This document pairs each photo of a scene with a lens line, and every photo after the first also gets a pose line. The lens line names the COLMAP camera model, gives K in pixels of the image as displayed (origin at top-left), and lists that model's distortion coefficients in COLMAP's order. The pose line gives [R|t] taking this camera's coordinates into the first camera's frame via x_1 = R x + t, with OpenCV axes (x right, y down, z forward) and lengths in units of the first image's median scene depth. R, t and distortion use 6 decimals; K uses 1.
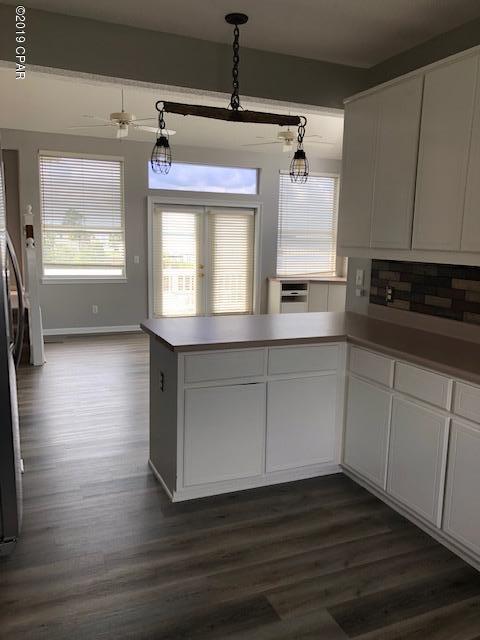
lens RADIAL K [[527.2, 0, 239.3], [0, 527.2, 320.6], [0, 0, 1]] dist [0.023828, -0.017503]
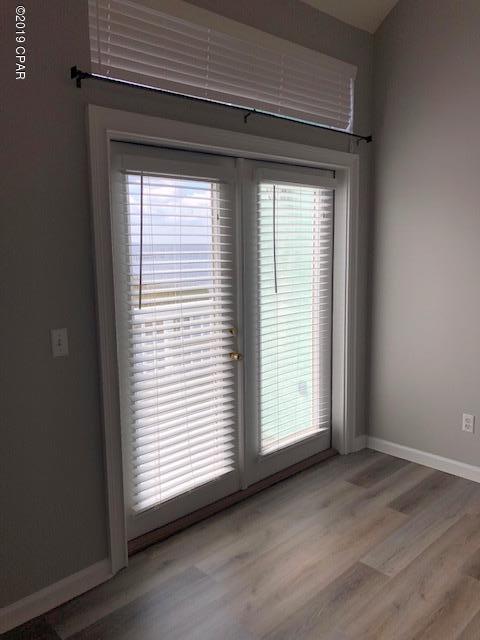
lens RADIAL K [[527.2, 0, 238.8], [0, 527.2, 321.2], [0, 0, 1]] dist [0.023828, -0.017503]
pose [[0.936548, -0.092685, 0.338064, -0.188979], [0.090932, 0.995634, 0.021056, -0.119219], [-0.338540, 0.011021, 0.940888, 0.678895]]
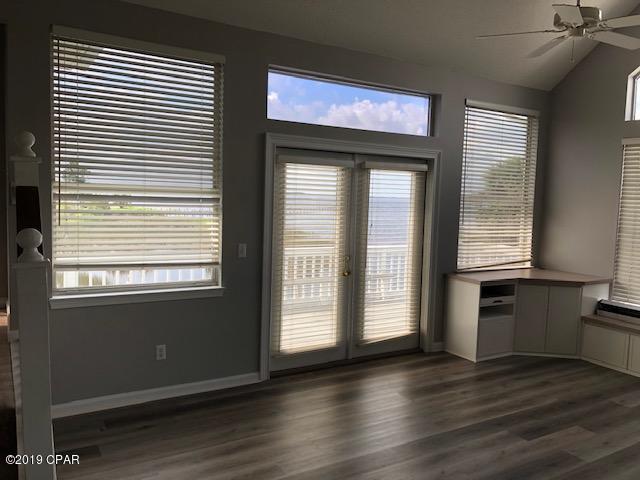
lens RADIAL K [[527.2, 0, 323.2], [0, 527.2, 235.9], [0, 0, 1]] dist [0.023828, -0.017503]
pose [[0.990037, -0.001730, 0.140797, -0.179589], [0.012837, 0.996869, -0.078019, -0.084202], [-0.140222, 0.079050, 0.986960, 0.446706]]
